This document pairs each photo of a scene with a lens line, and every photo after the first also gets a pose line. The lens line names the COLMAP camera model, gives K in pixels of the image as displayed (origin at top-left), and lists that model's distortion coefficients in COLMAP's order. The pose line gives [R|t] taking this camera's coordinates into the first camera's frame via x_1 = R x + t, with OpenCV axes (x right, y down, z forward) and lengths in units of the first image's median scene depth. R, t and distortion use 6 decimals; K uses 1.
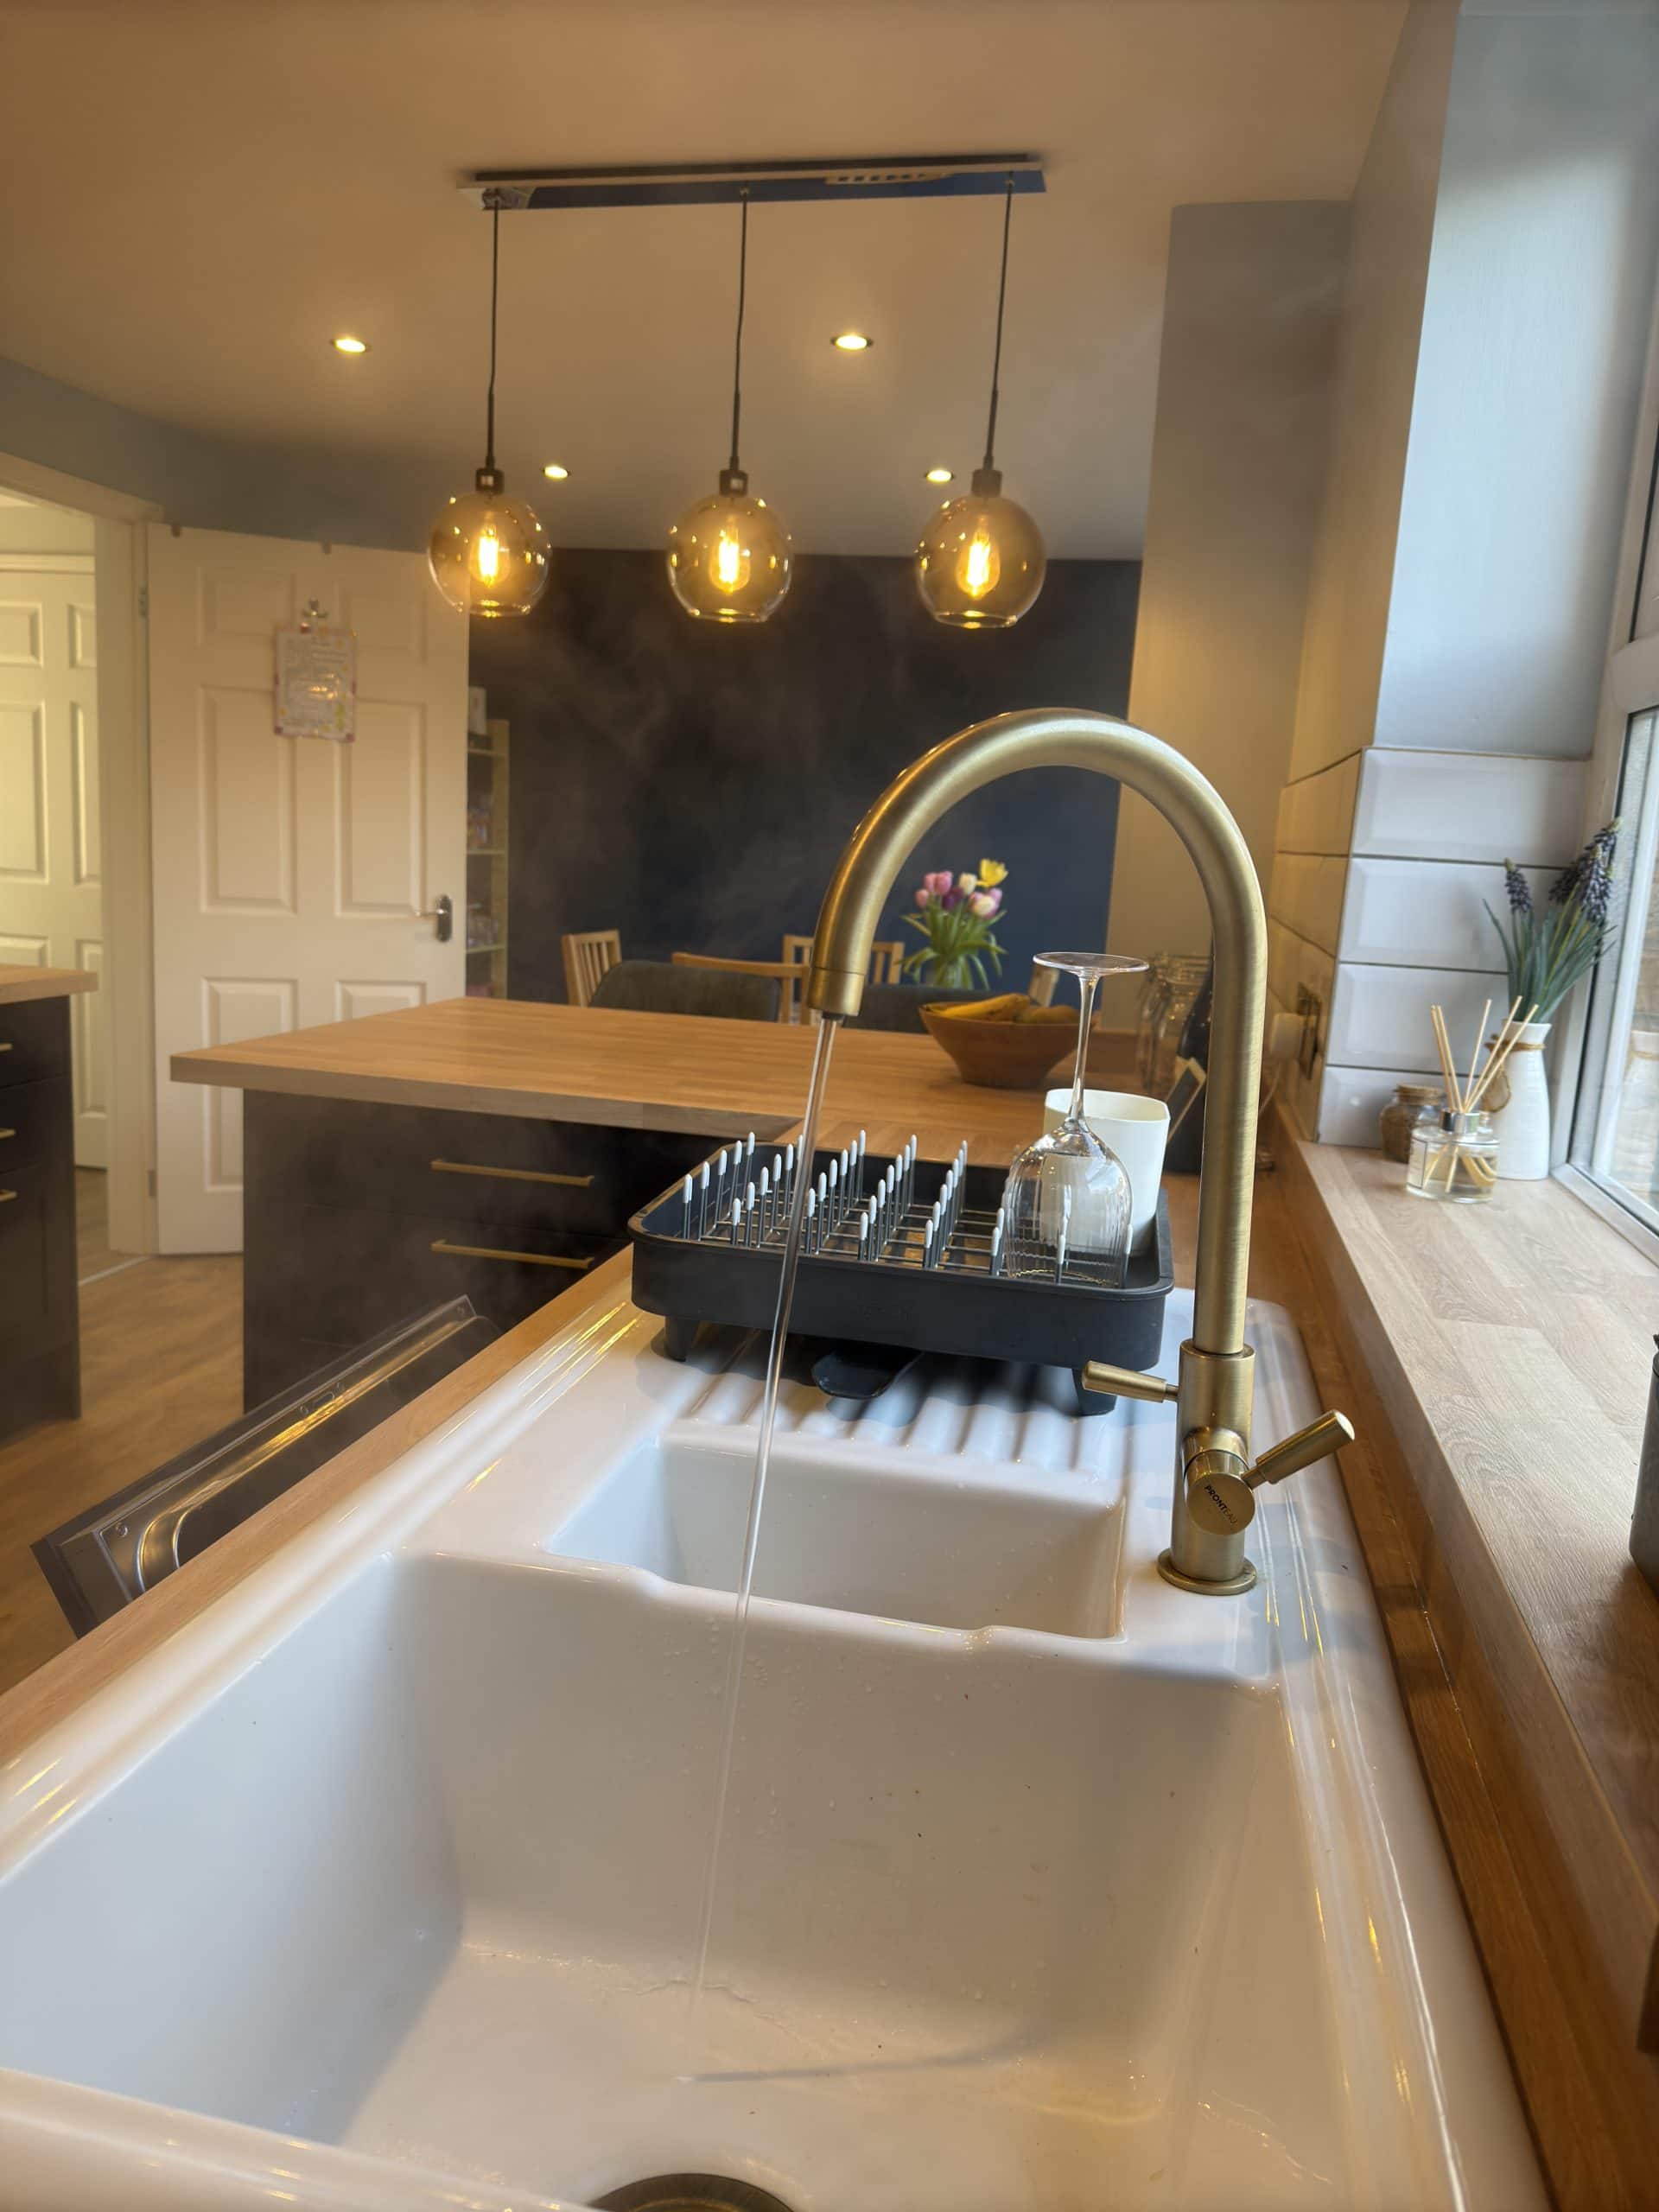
lens RADIAL K [[1551.5, 0, 832.9], [0, 1551.5, 1108.3], [0, 0, 1]] dist [0.005339, -0.001731]
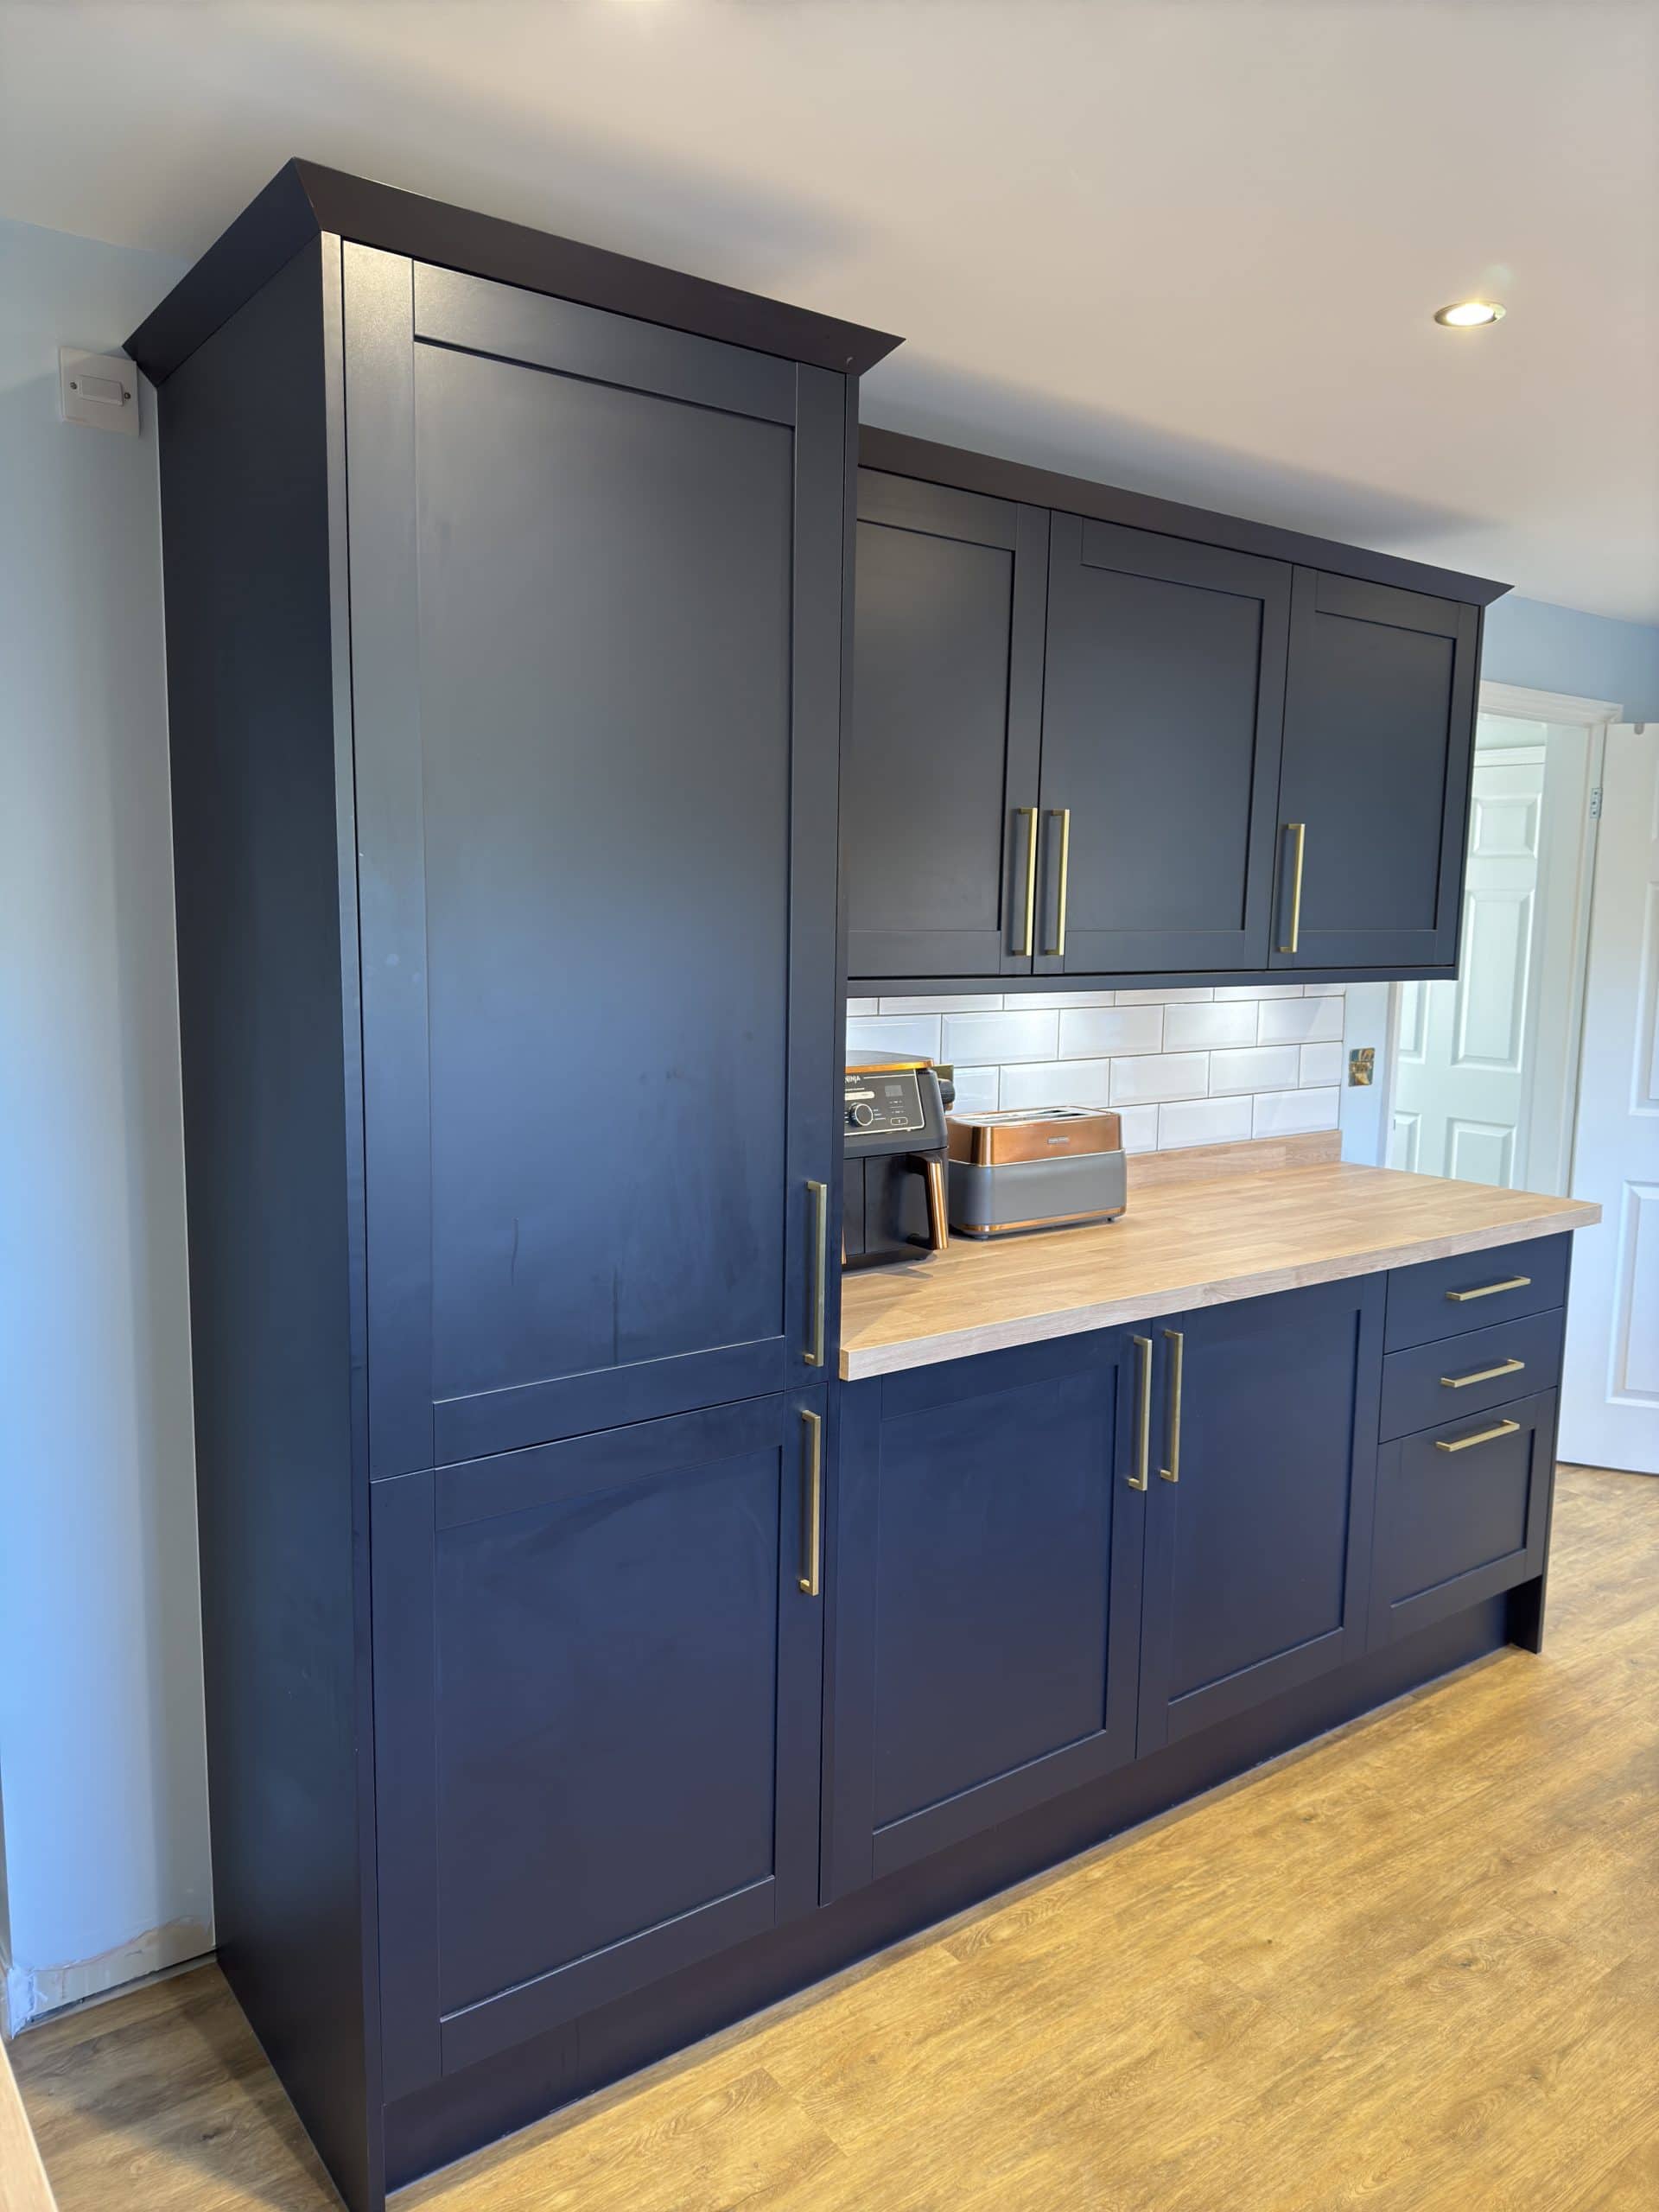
lens RADIAL K [[1548.6, 0, 838.9], [0, 1548.6, 1109.3], [0, 0, 1]] dist [0.066887, -0.077668]
pose [[0.751822, 0.039539, -0.658179, -0.131760], [-0.087049, 0.995415, -0.039635, -0.046197], [0.653594, 0.087092, 0.751817, -0.047881]]
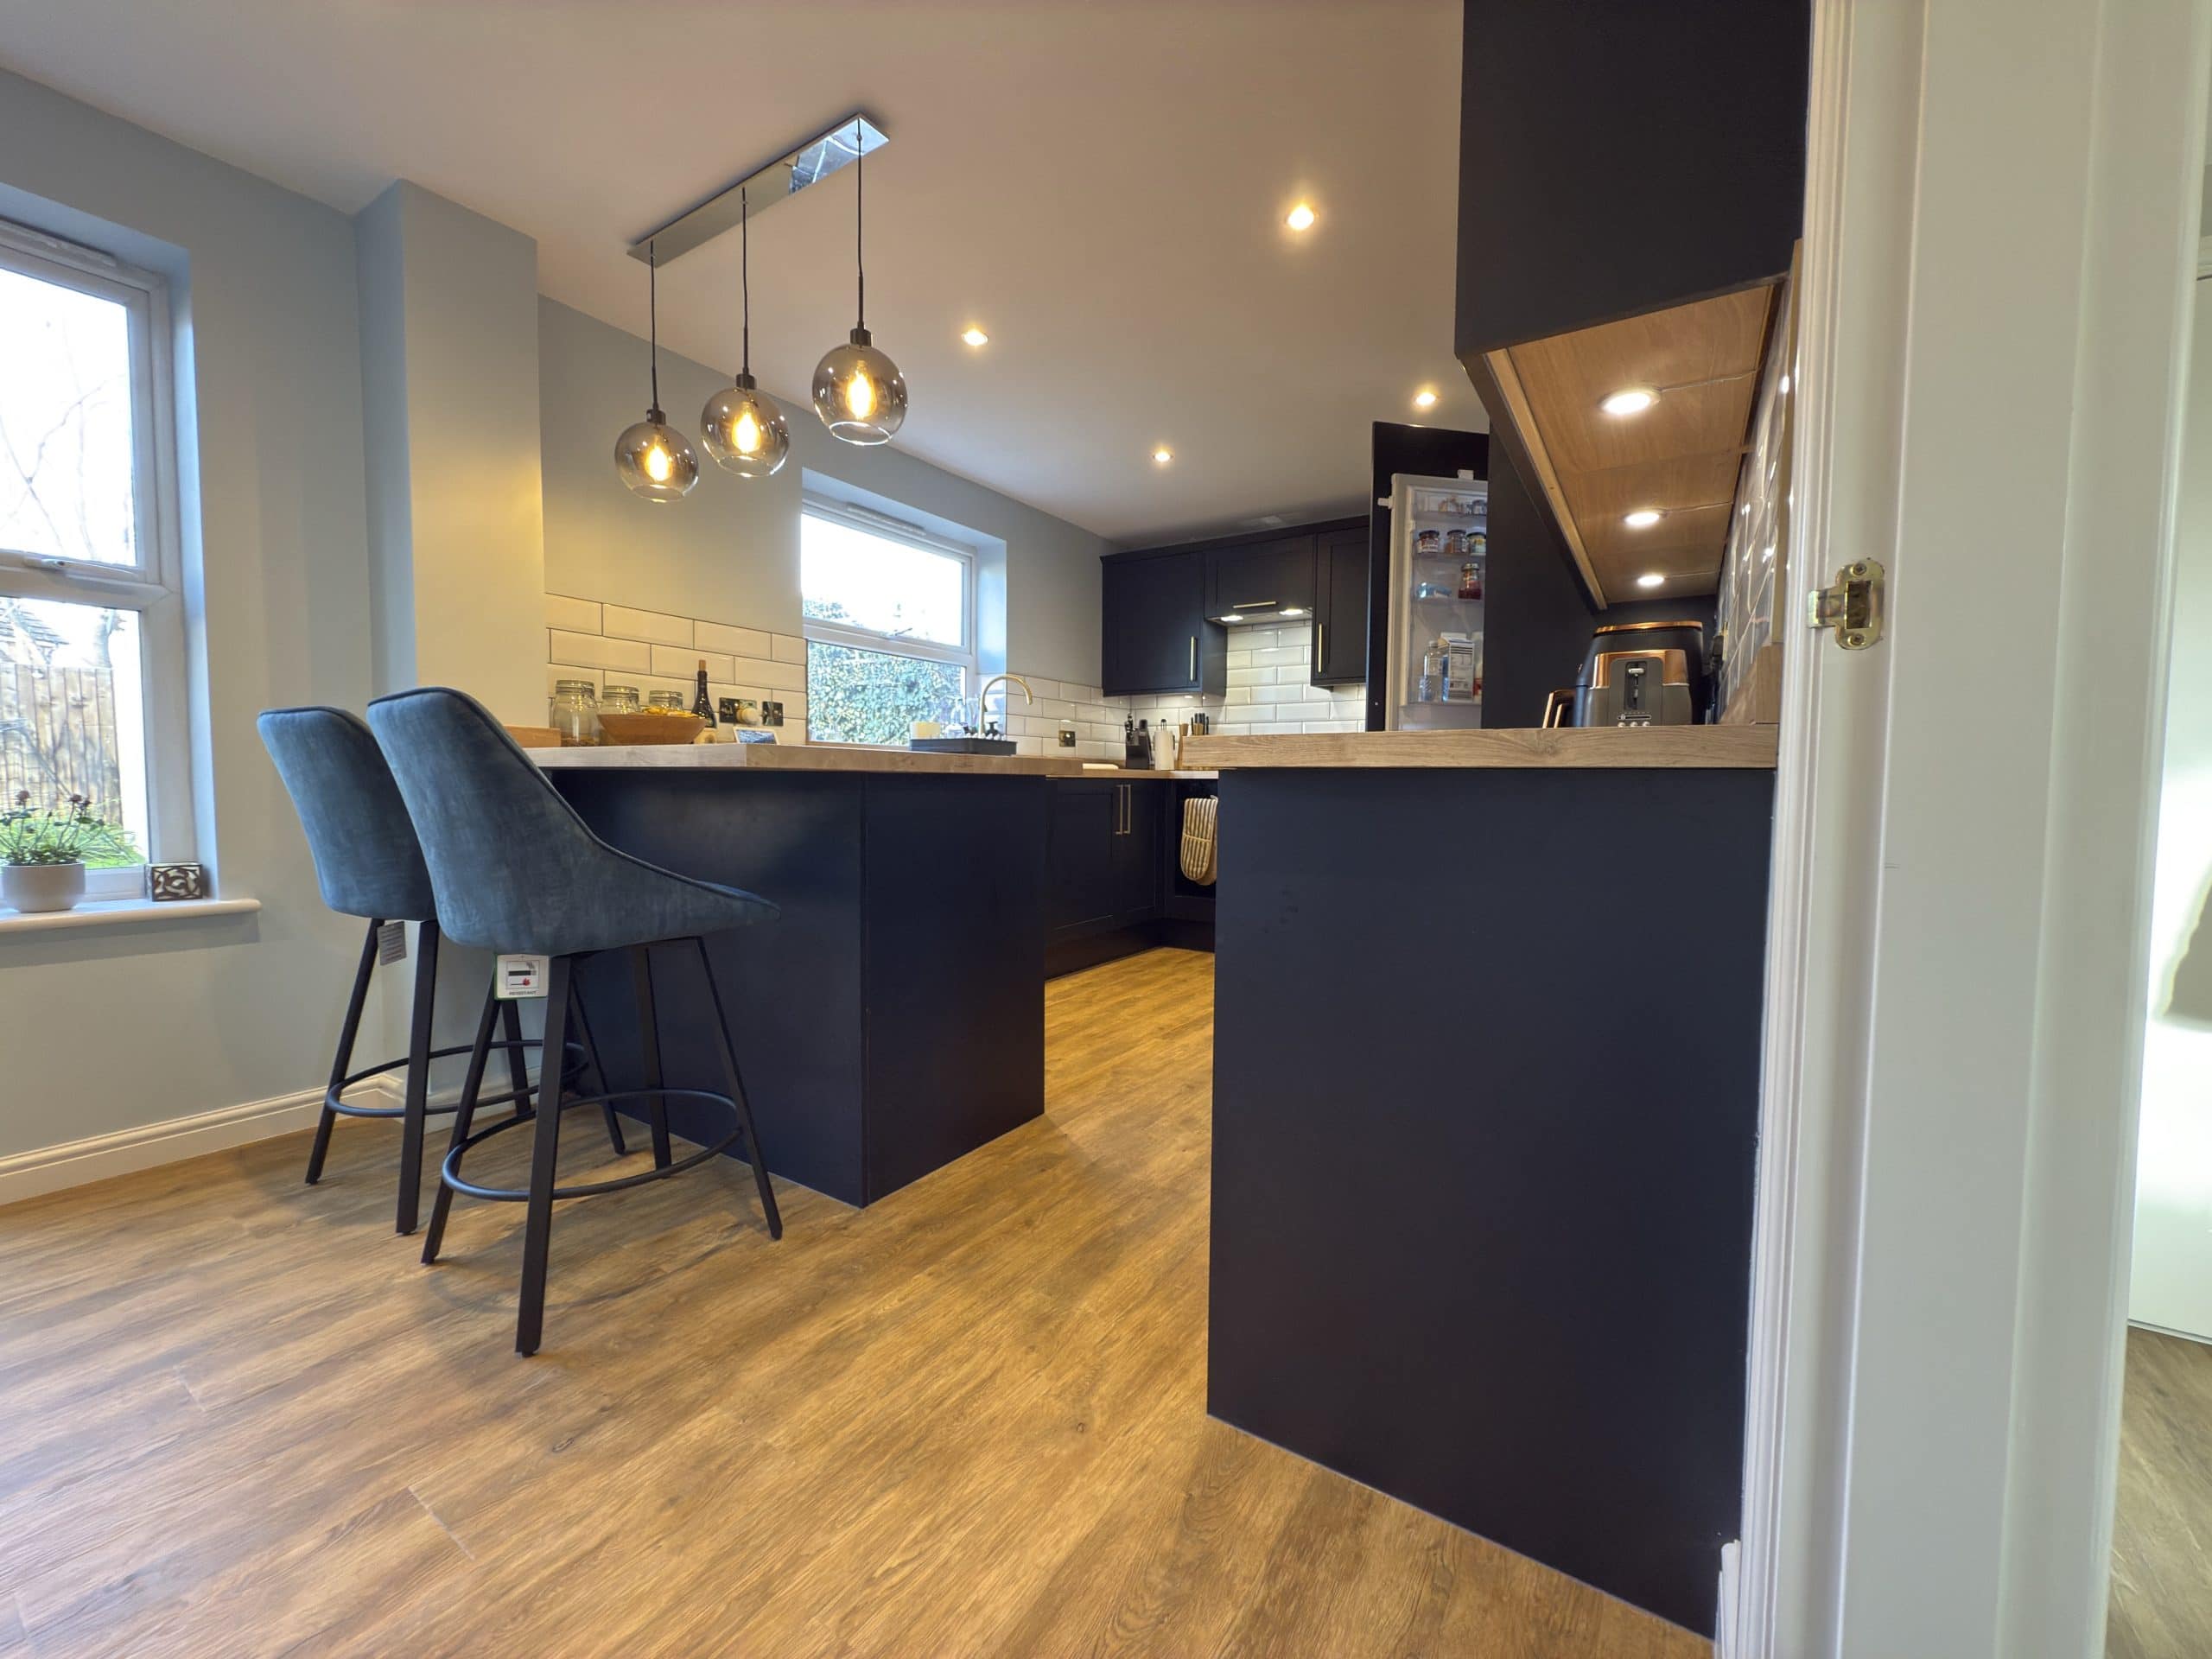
lens RADIAL K [[875.1, 0, 1112.1], [0, 875.1, 828.7], [0, 0, 1]] dist [0.001994, -0.000694]
pose [[-0.930652, -0.089299, 0.354842, -0.409930], [-0.002944, 0.971558, 0.236781, -0.096068], [-0.365894, 0.219317, -0.904445, 0.955183]]
